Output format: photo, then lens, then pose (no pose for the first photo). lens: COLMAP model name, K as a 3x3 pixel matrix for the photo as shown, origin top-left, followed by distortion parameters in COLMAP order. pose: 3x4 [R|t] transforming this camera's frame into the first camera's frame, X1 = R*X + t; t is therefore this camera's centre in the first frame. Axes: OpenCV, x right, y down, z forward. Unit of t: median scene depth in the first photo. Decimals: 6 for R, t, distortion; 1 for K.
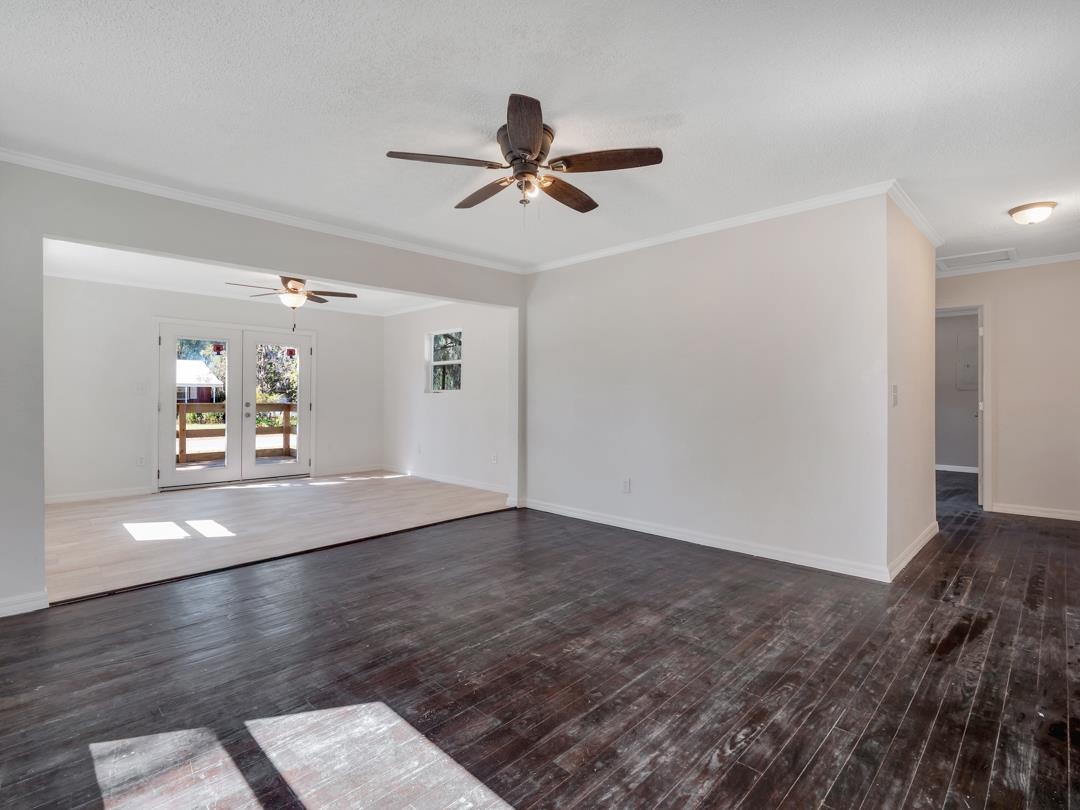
lens RADIAL K [[543.9, 0, 532.0], [0, 543.9, 398.3], [0, 0, 1]] dist [0.003154, -0.003931]
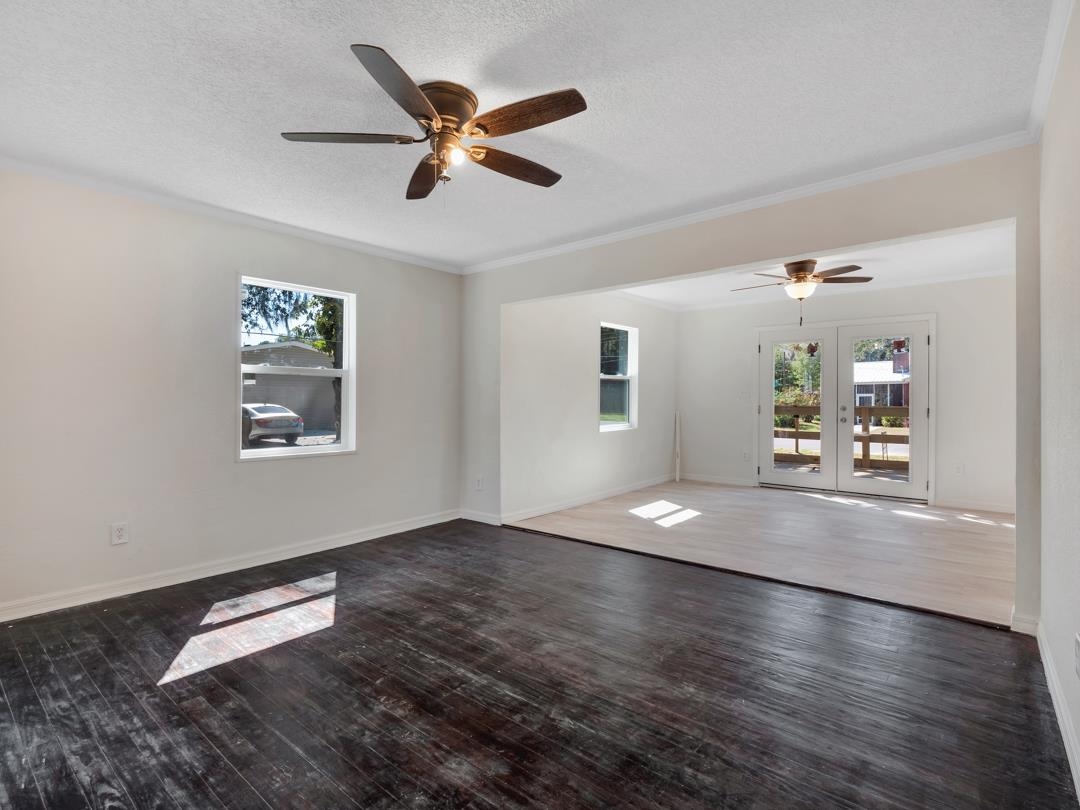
lens RADIAL K [[543.9, 0, 536.6], [0, 543.9, 400.0], [0, 0, 1]] dist [0.003154, -0.003931]
pose [[0.073044, 0.006110, -0.997310, 0.865527], [-0.005266, 0.999970, 0.005741, -0.013272], [0.997315, 0.004833, 0.073074, 1.088601]]
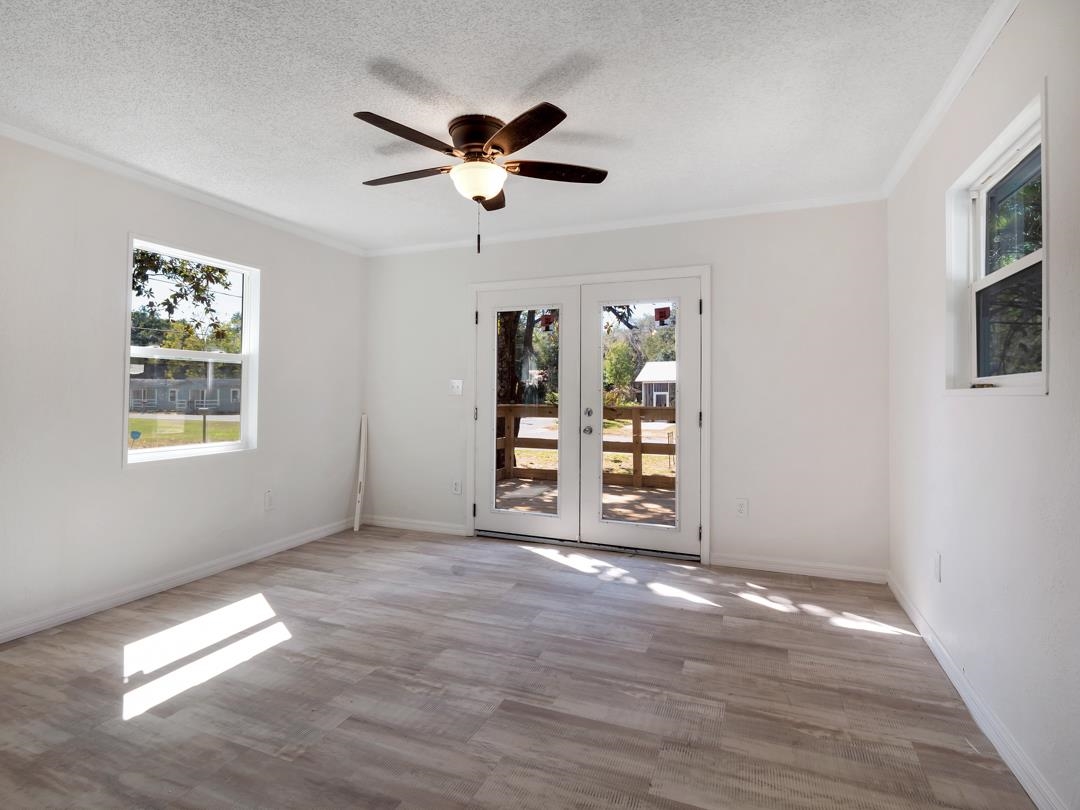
lens RADIAL K [[543.9, 0, 552.9], [0, 543.9, 382.5], [0, 0, 1]] dist [0.003154, -0.003931]
pose [[0.396235, -0.017188, -0.917988, -0.028191], [-0.010173, 0.999681, -0.023109, -0.016632], [0.918093, 0.018495, 0.395933, 1.882474]]
